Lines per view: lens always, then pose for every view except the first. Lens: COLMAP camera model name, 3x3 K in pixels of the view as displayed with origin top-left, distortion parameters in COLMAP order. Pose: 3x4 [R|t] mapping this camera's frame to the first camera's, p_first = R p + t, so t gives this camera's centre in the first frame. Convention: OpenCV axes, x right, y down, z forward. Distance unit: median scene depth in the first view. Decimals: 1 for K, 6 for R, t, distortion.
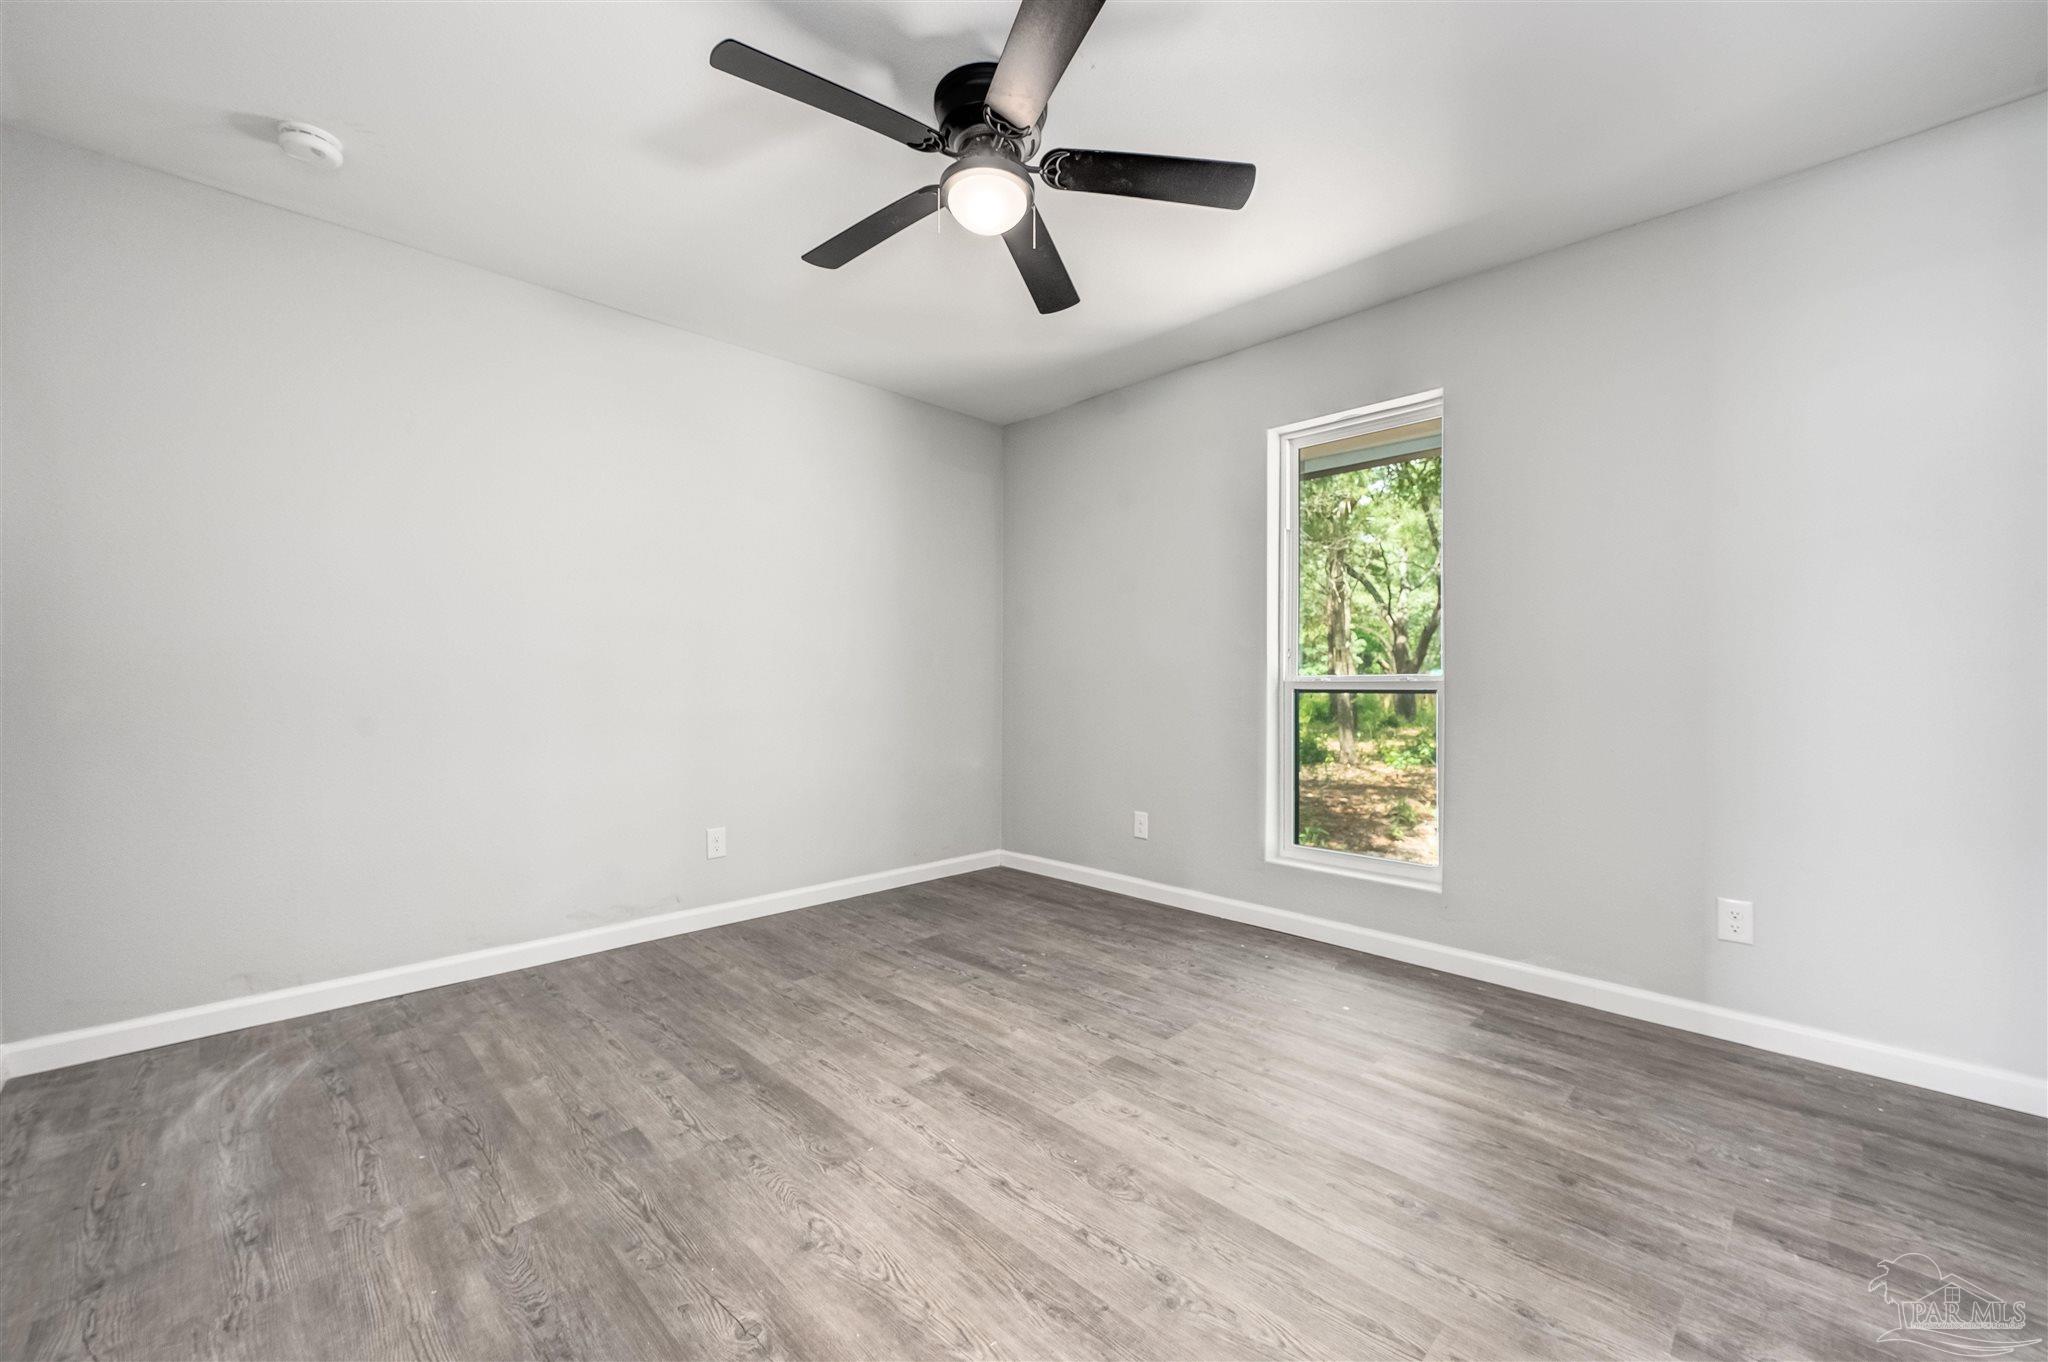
lens RADIAL K [[808.7, 0, 1024.8], [0, 808.7, 689.8], [0, 0, 1]] dist [0.000850, 0.000059]
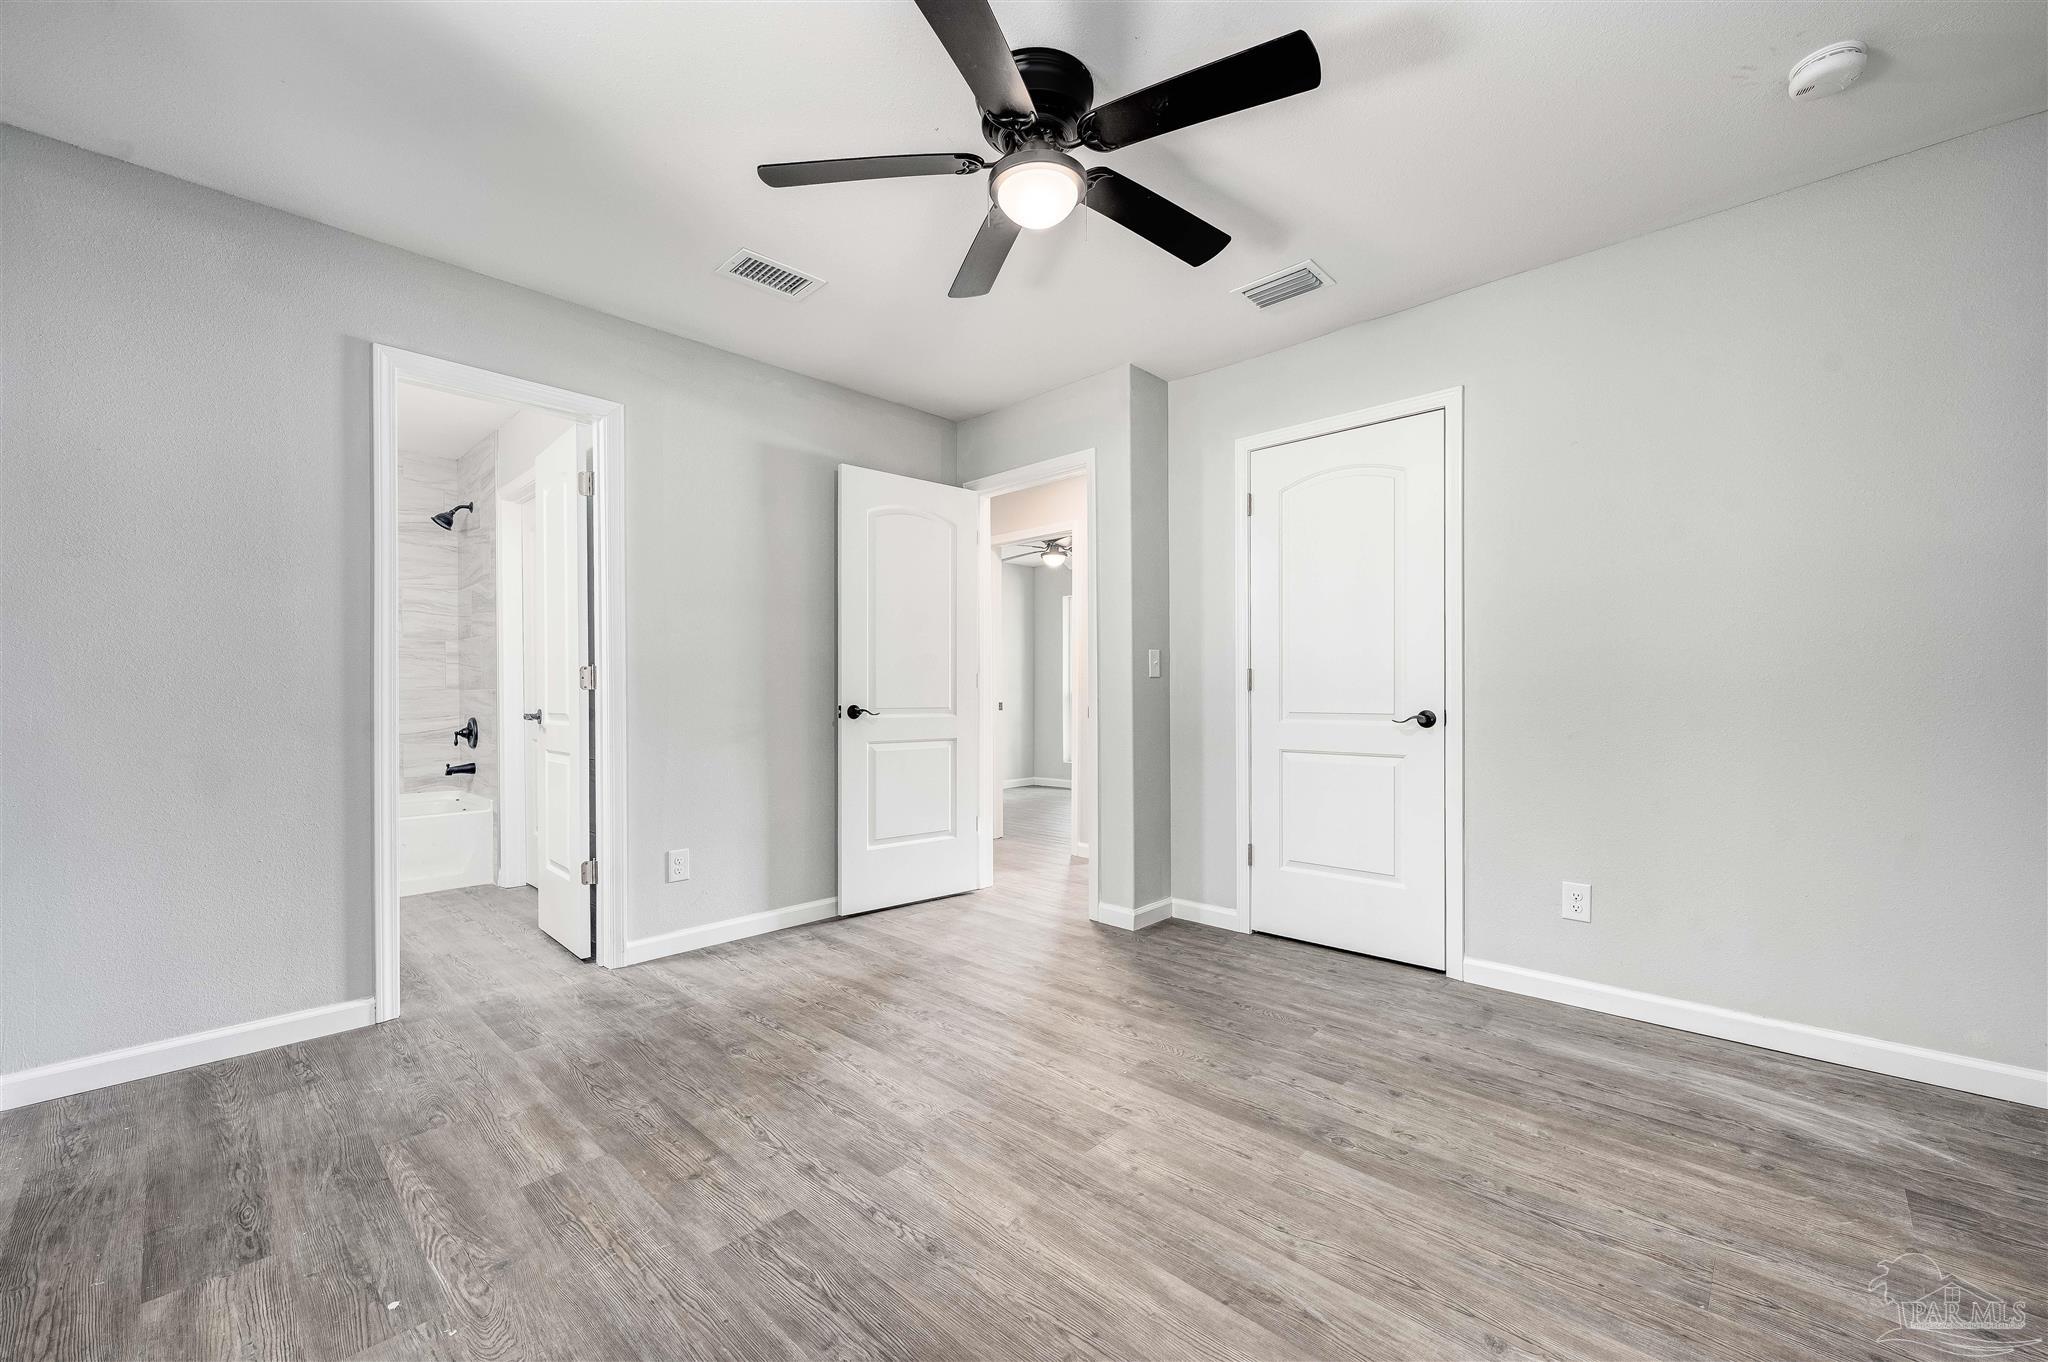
lens RADIAL K [[808.7, 0, 1024.8], [0, 808.7, 689.8], [0, 0, 1]] dist [0.000850, 0.000059]
pose [[-0.999650, 0.000224, -0.026464, -0.005156], [0.000014, 0.999969, 0.007922, -0.020799], [0.026465, 0.007919, -0.999618, 1.905218]]
